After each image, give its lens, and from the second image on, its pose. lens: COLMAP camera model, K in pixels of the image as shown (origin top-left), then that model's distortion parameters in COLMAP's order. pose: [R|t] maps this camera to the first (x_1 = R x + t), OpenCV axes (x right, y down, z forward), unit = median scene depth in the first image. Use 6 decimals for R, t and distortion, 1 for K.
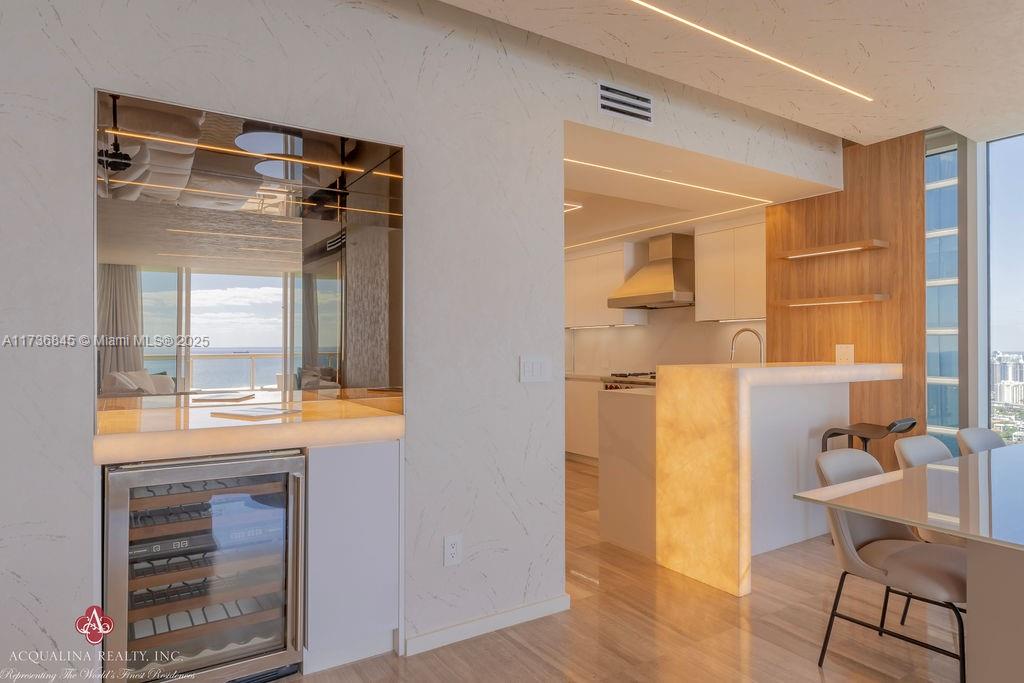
lens RADIAL K [[637.3, 0, 503.7], [0, 637.3, 342.4], [0, 0, 1]] dist [0.010356, 0.000698]
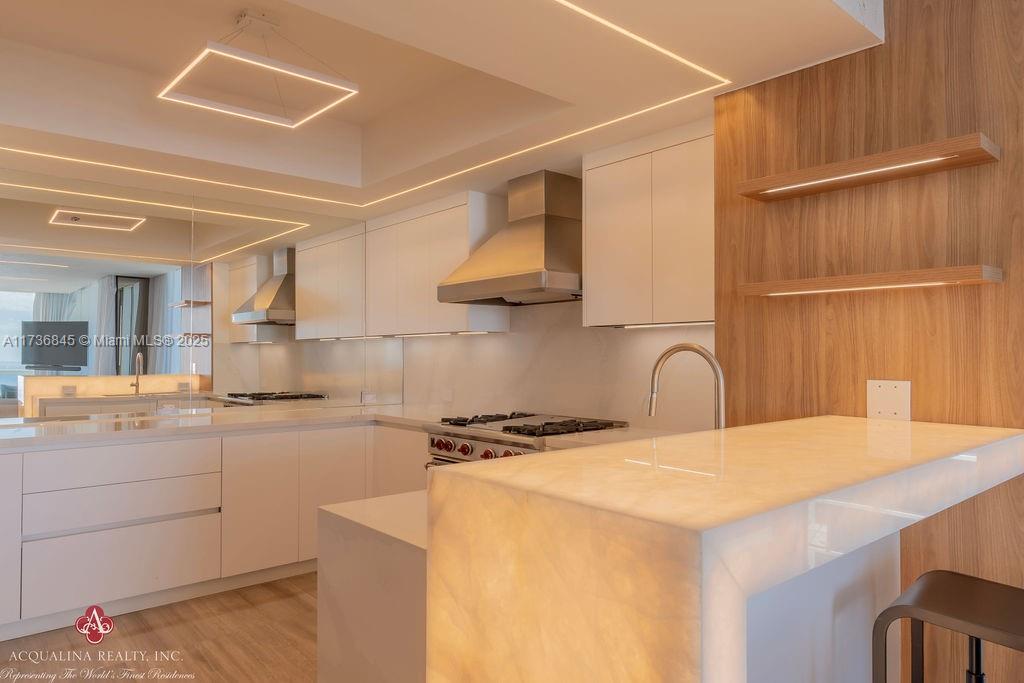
lens RADIAL K [[679.2, 0, 516.0], [0, 679.2, 344.6], [0, 0, 1]] dist [0.008658, -0.000425]
pose [[0.986076, 0.004628, 0.166234, 0.173844], [-0.003687, 0.999975, -0.005969, -0.016348], [-0.166257, 0.005273, 0.986068, 0.512801]]
